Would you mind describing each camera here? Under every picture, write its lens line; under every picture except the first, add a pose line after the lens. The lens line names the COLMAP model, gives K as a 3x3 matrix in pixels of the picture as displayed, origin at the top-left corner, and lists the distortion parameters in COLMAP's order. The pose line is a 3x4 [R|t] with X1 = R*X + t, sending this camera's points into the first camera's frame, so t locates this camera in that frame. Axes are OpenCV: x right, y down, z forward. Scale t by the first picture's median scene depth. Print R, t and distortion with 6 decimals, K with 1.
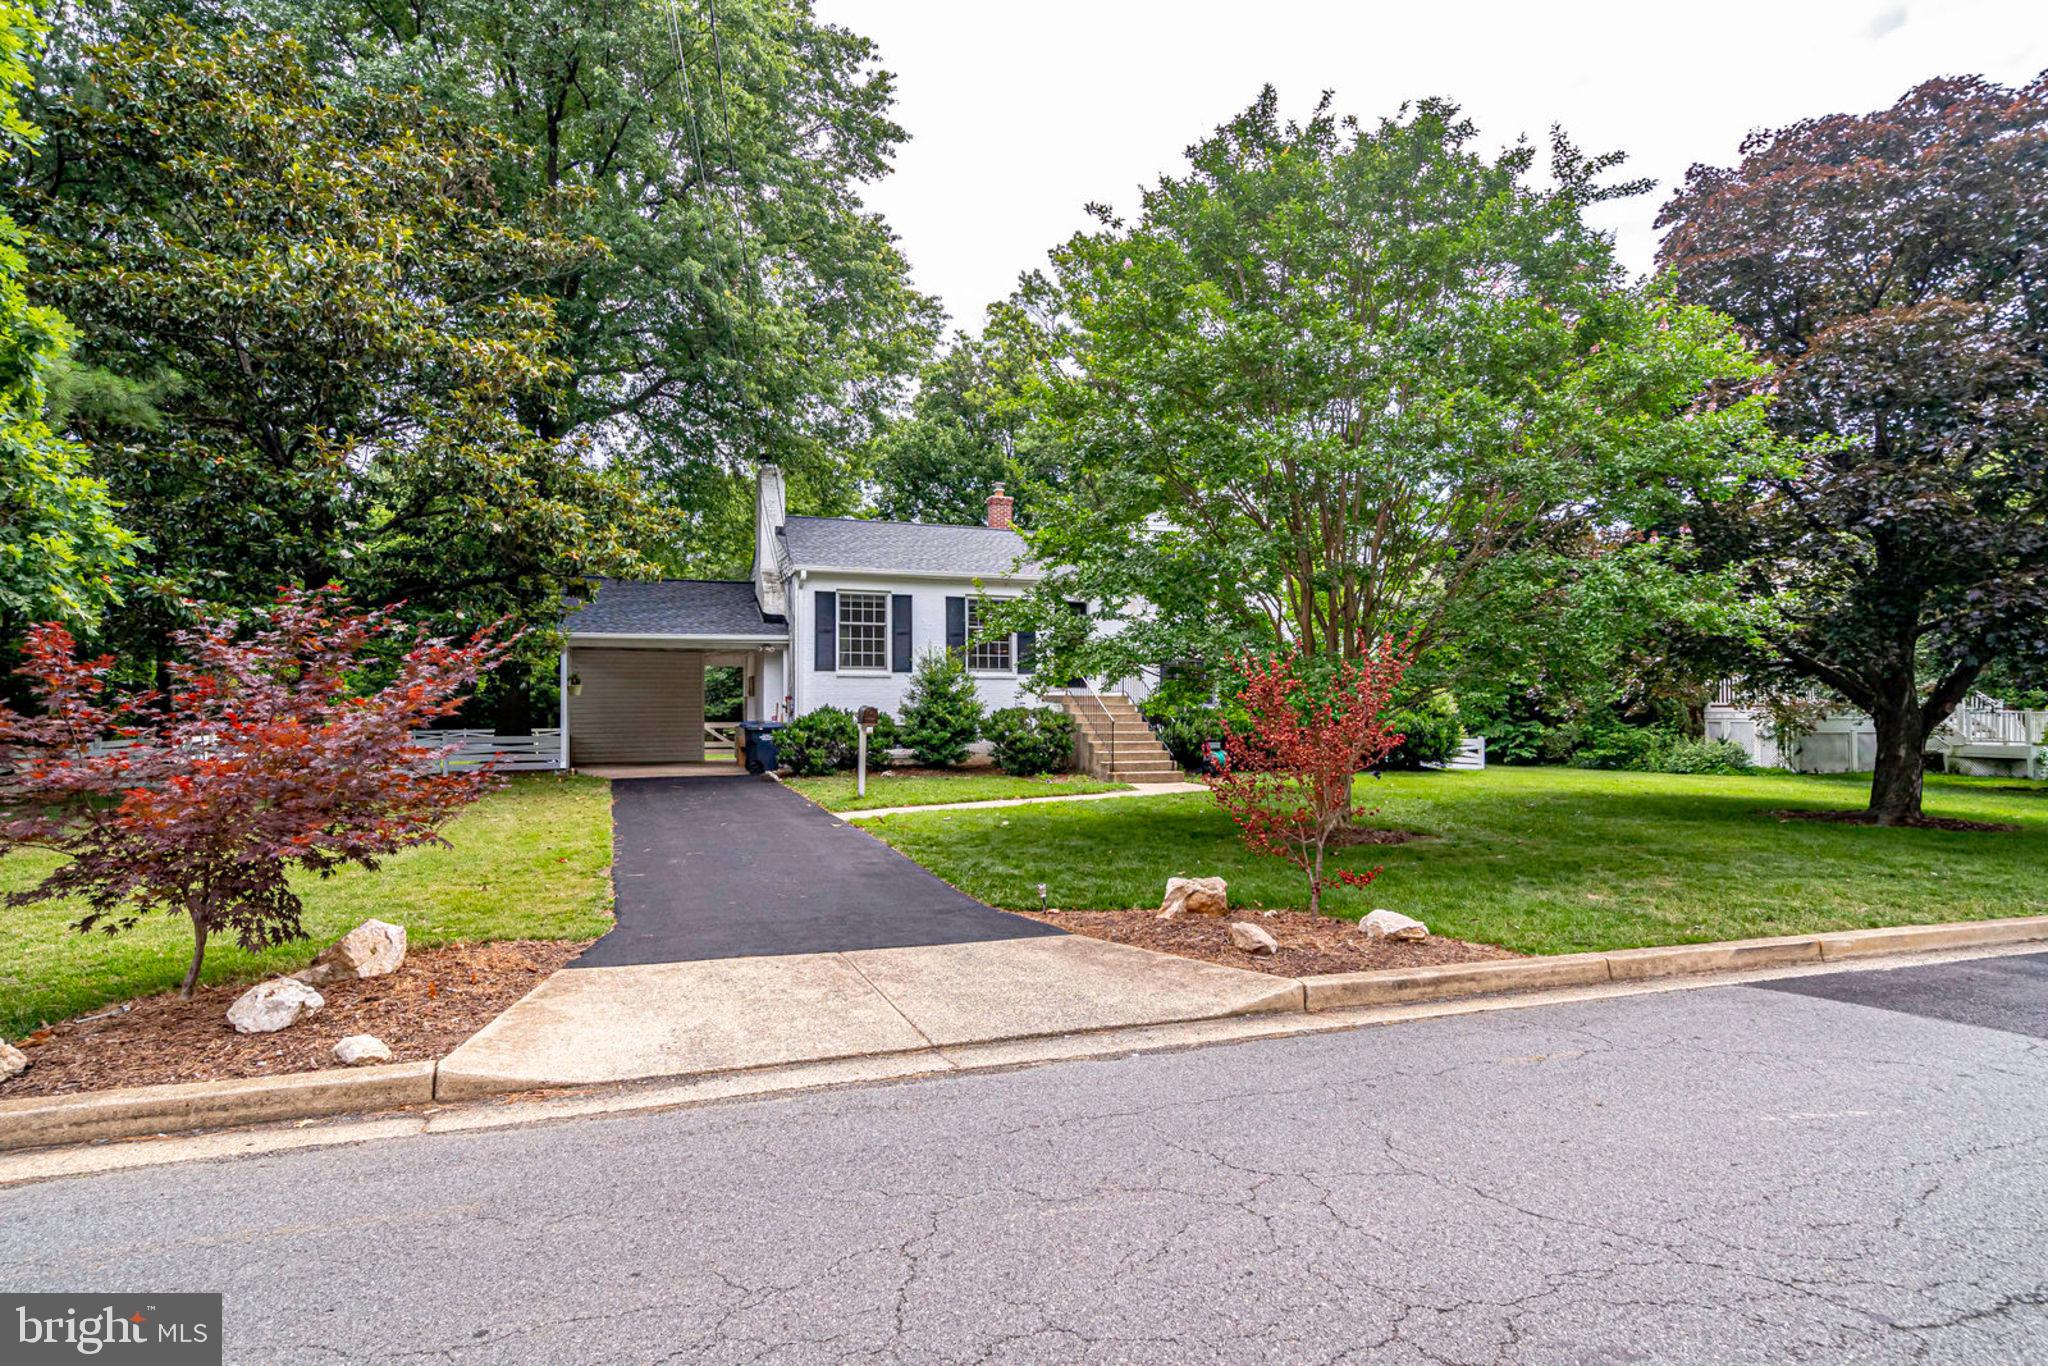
lens RADIAL K [[1023.2, 0, 1037.1], [0, 1023.2, 697.0], [0, 0, 1]] dist [-0.000529, -0.000030]
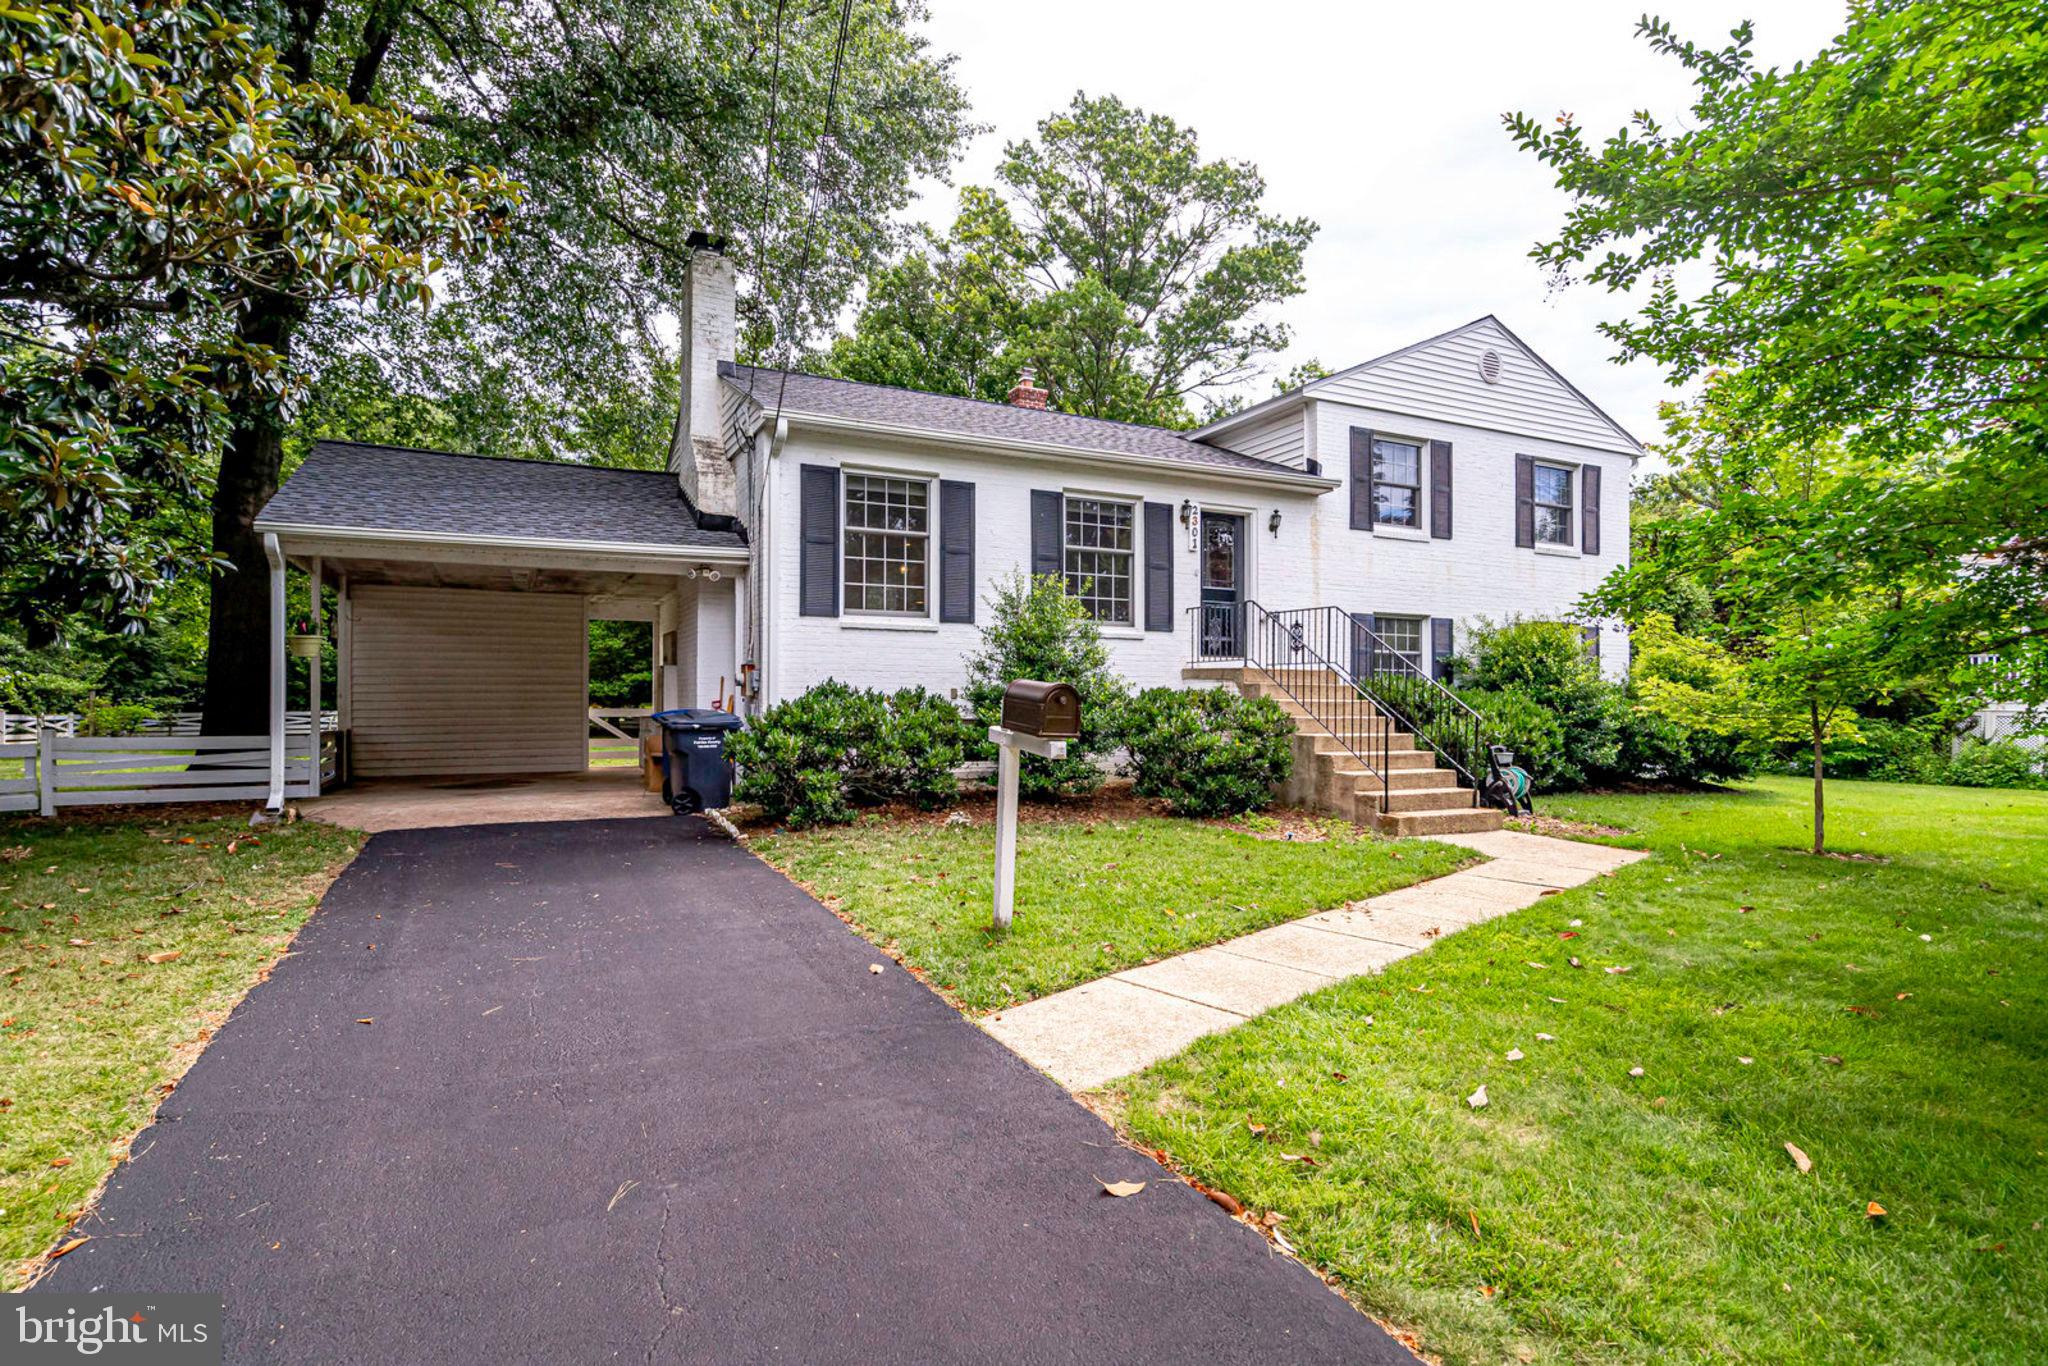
lens RADIAL K [[1003.5, 0, 1024.0], [0, 1003.5, 683.0], [0, 0, 1]] dist [0.001281, 0.000128]
pose [[0.996258, 0.008710, 0.085989, -0.143268], [-0.009267, 0.999939, 0.006082, 0.004793], [-0.085931, -0.006856, 0.996278, 0.463993]]
